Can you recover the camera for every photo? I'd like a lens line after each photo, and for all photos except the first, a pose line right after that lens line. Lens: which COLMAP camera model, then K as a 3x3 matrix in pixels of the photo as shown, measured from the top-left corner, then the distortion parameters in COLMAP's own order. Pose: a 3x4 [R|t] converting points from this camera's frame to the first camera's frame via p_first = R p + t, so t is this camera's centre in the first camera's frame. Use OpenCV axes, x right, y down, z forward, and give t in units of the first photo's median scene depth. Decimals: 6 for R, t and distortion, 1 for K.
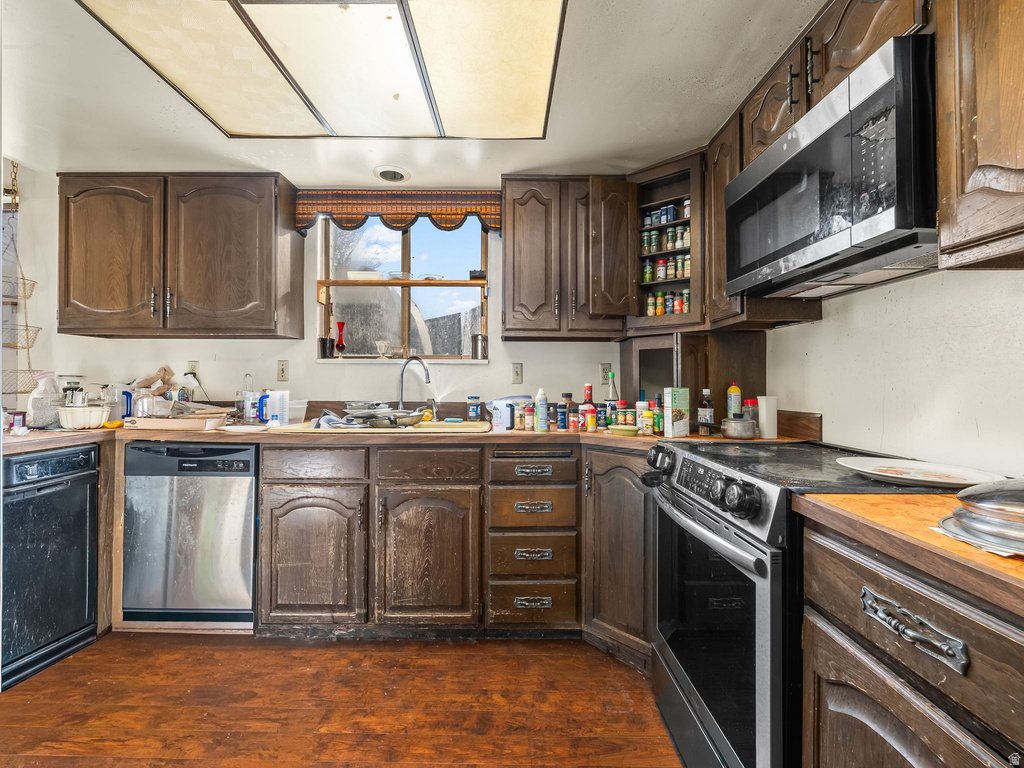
lens RADIAL K [[431.5, 0, 500.8], [0, 431.5, 383.5], [0, 0, 1]] dist [-0.000266, 0.000179]
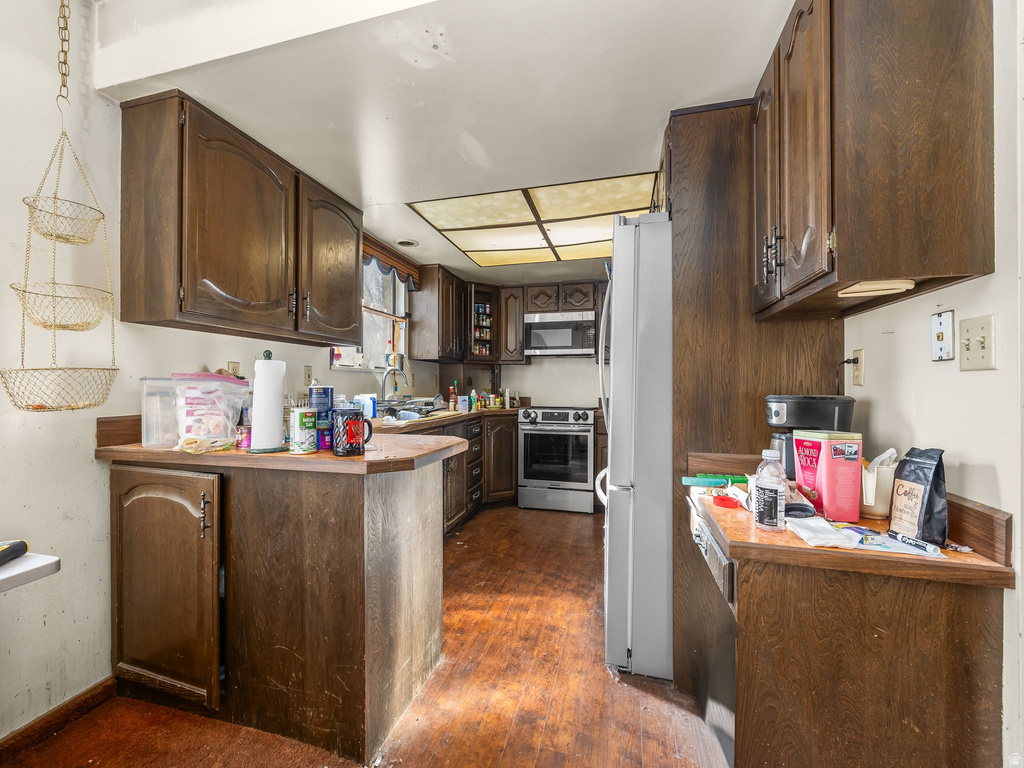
lens RADIAL K [[431.5, 0, 500.8], [0, 431.5, 383.5], [0, 0, 1]] dist [-0.000266, 0.000179]
pose [[0.259583, -0.000140, 0.965721, -1.742734], [-0.006506, 0.999977, 0.001894, -0.017527], [-0.965699, -0.006775, 0.259576, 0.343957]]
